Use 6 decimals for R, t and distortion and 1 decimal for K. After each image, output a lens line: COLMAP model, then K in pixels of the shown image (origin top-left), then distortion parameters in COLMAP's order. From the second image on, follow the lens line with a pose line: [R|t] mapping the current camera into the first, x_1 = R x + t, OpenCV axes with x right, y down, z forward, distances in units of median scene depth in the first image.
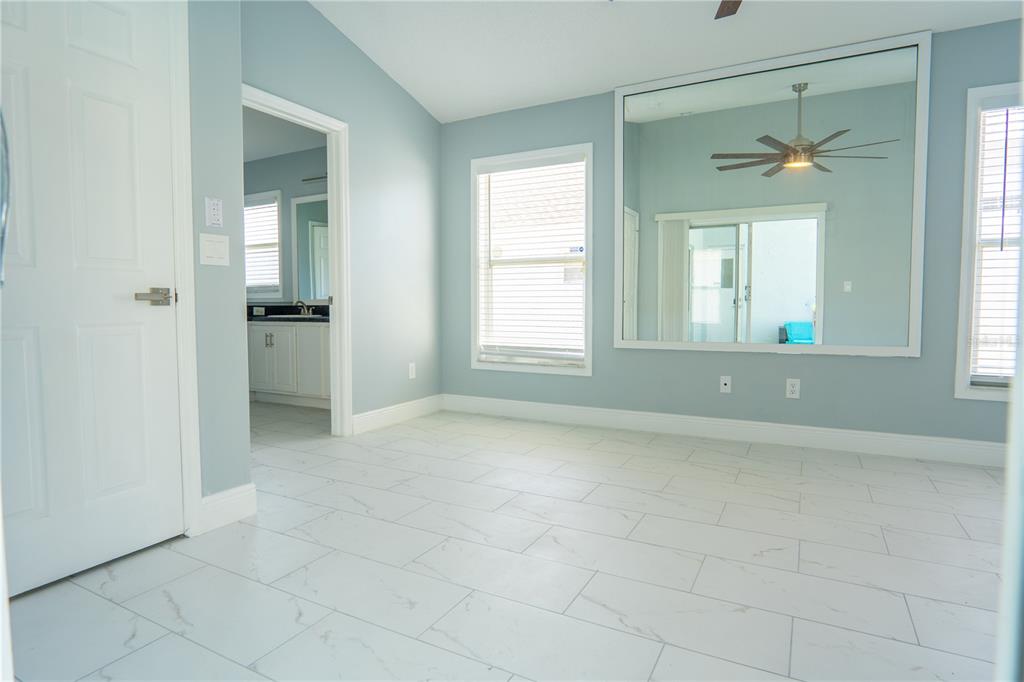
lens RADIAL K [[558.3, 0, 514.3], [0, 558.3, 338.1], [0, 0, 1]] dist [-0.028876, 0.000432]
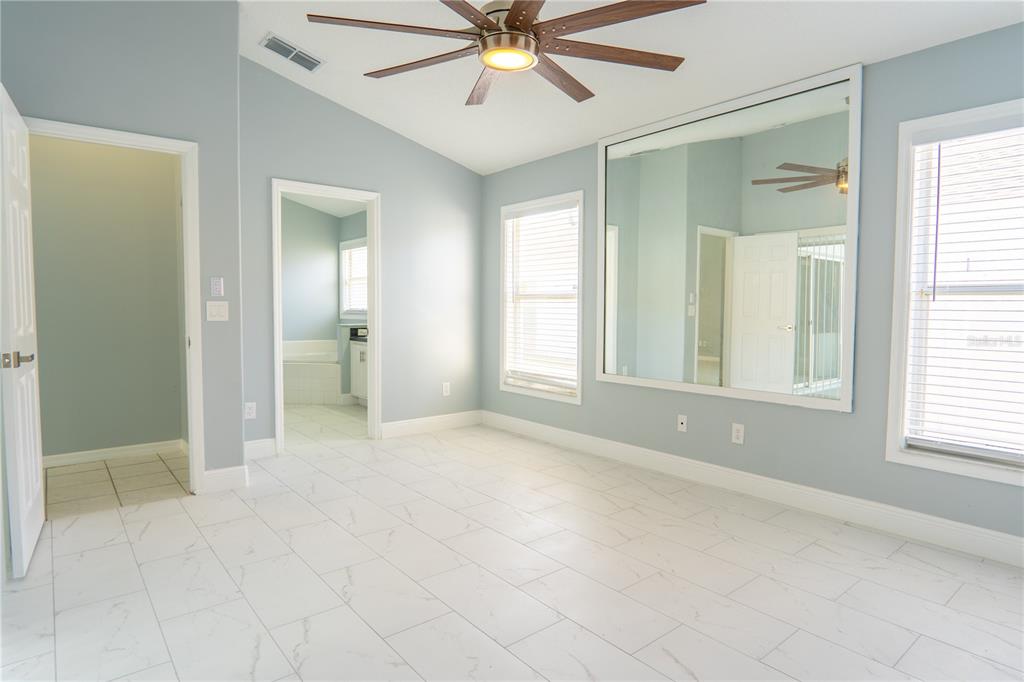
lens RADIAL K [[577.3, 0, 515.4], [0, 577.3, 337.2], [0, 0, 1]] dist [-0.030018, 0.000819]
pose [[0.924961, 0.026398, -0.379144, 0.444392], [-0.029508, 0.999562, -0.002393, -0.057107], [0.378915, 0.013402, 0.925335, -0.085482]]
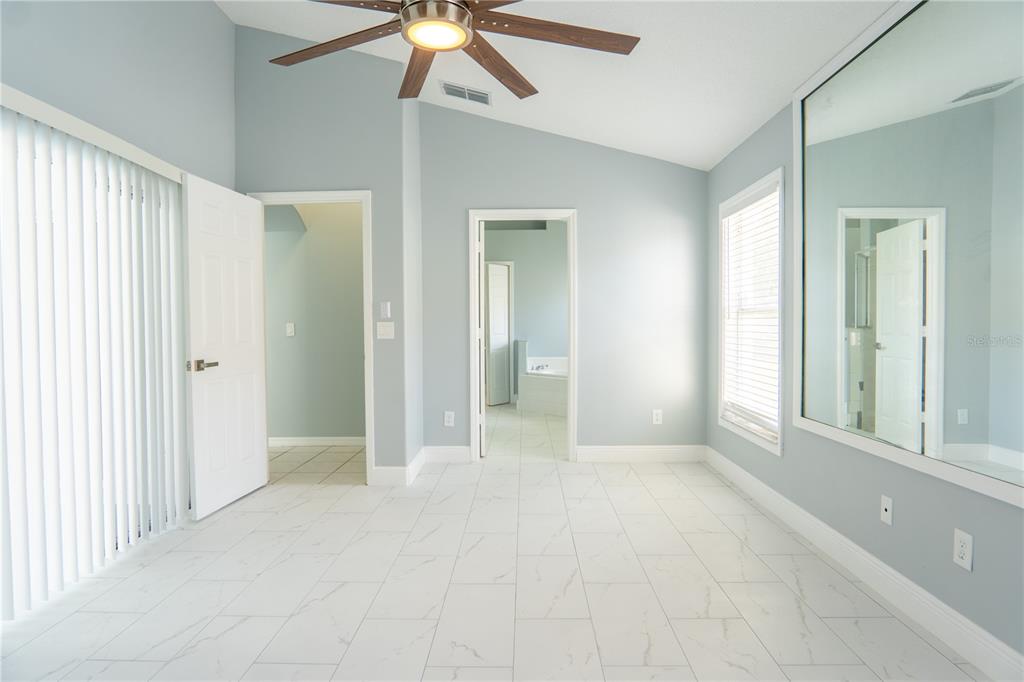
lens RADIAL K [[548.2, 0, 514.3], [0, 548.2, 337.5], [0, 0, 1]] dist [-0.032811, 0.009197]
pose [[0.453747, 0.020474, -0.890895, 0.659412], [-0.049863, 0.998753, -0.002444, -0.081721], [0.889734, 0.045531, 0.454202, 0.301724]]
